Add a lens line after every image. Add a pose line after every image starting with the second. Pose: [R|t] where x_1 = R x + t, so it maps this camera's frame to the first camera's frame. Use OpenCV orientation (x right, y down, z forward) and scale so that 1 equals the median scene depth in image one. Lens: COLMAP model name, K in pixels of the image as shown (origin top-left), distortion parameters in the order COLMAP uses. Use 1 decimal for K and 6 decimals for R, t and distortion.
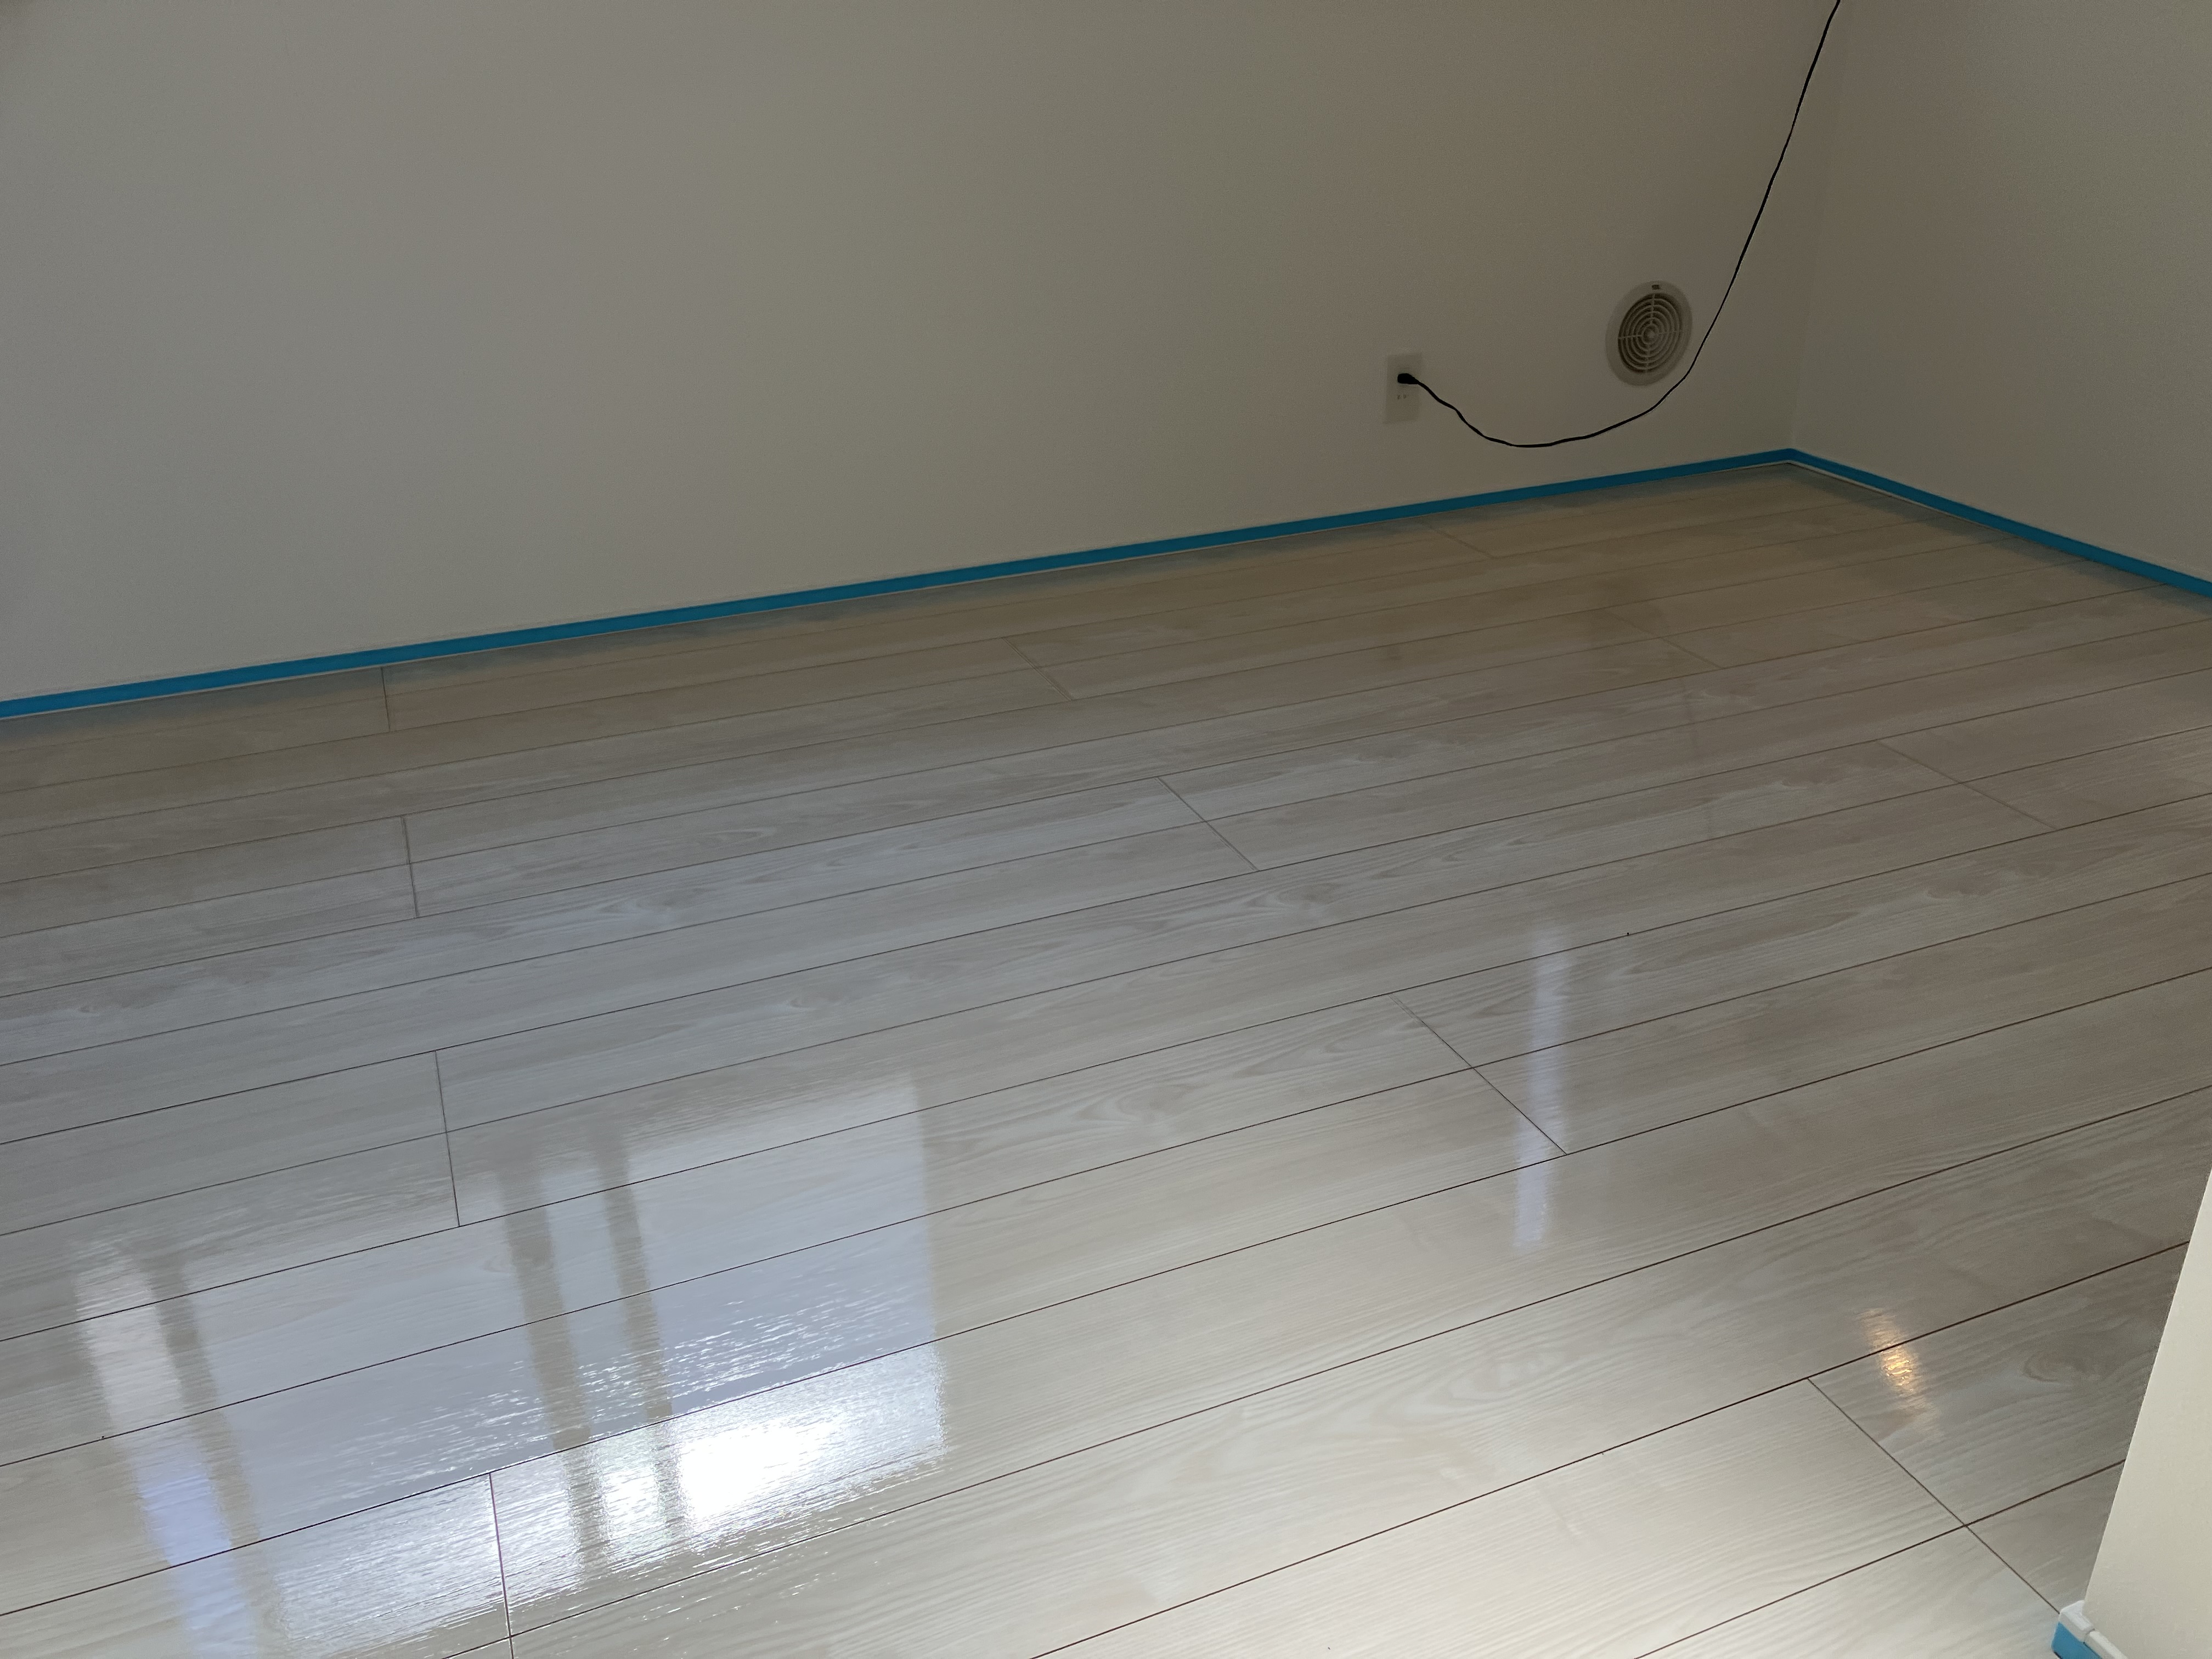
lens RADIAL K [[1814.1, 0, 1106.0], [0, 1814.1, 829.5], [0, 0, 1]] dist [0.000750, 0.002429]
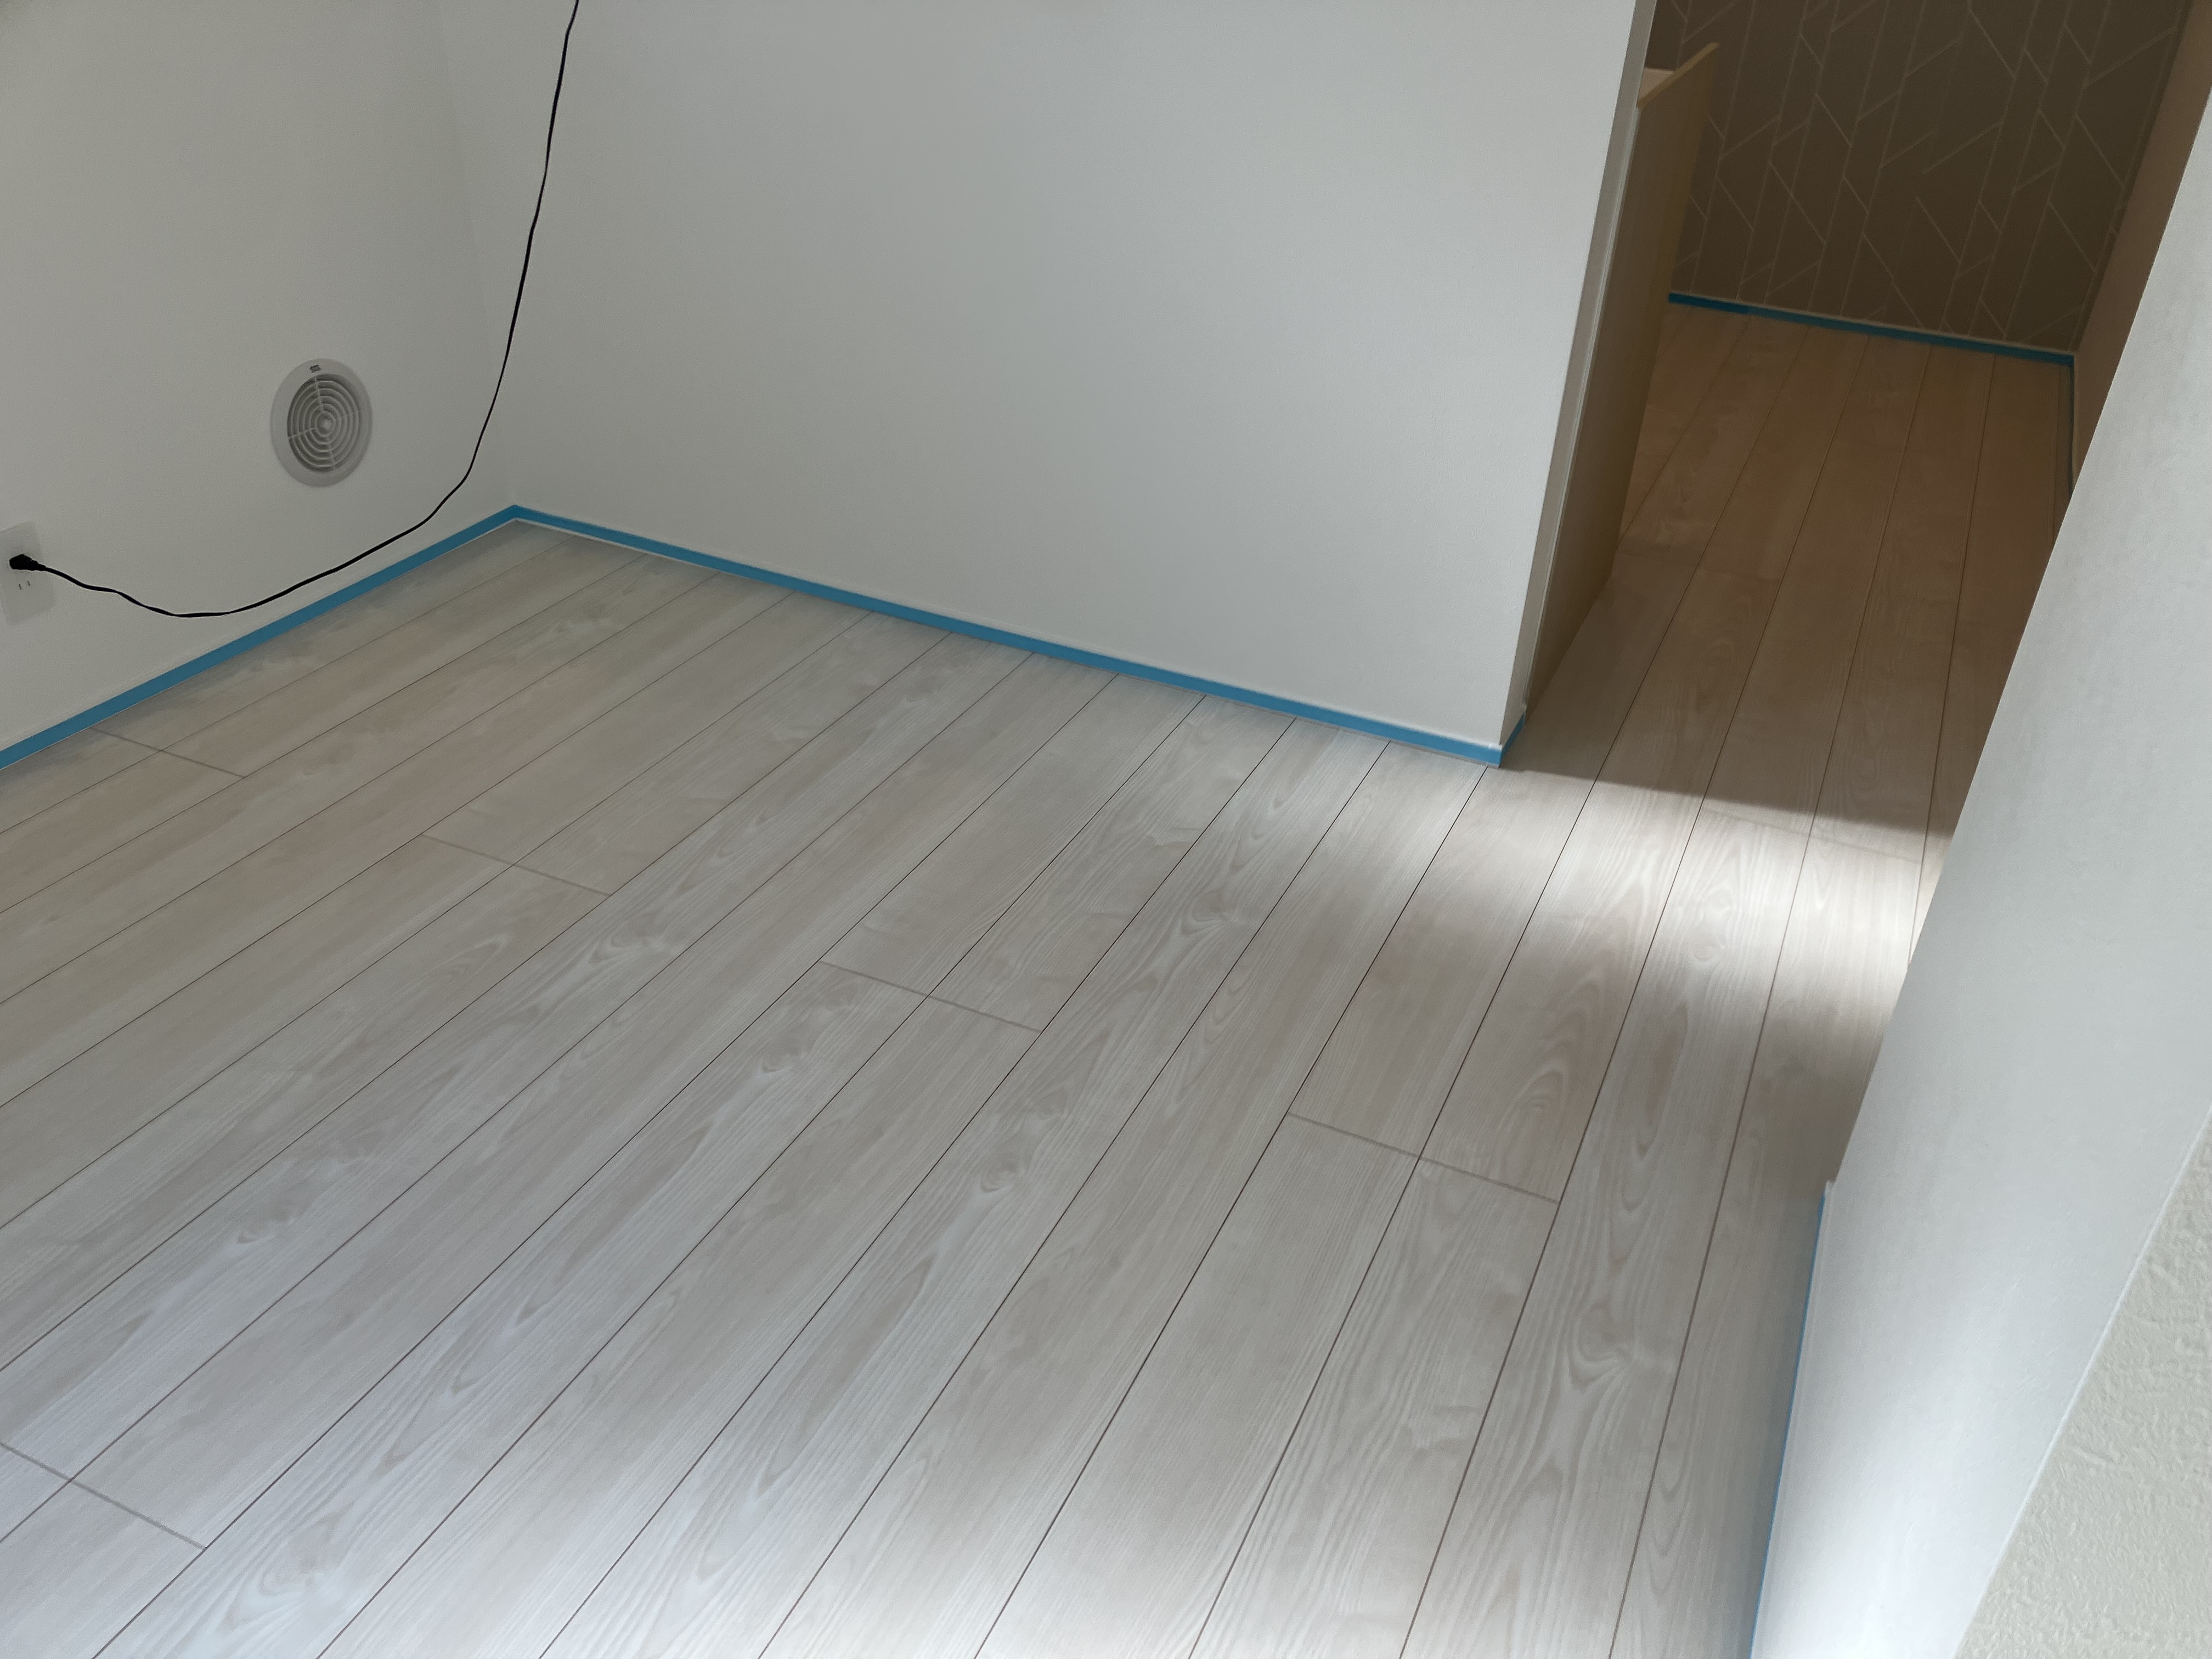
lens RADIAL K [[1814.1, 0, 1106.0], [0, 1814.1, 829.5], [0, 0, 1]] dist [0.000750, 0.002429]
pose [[0.716250, -0.326524, 0.616740, -0.007004], [0.236443, 0.945056, 0.225753, -0.240537], [-0.656568, -0.015871, 0.754100, 0.196061]]
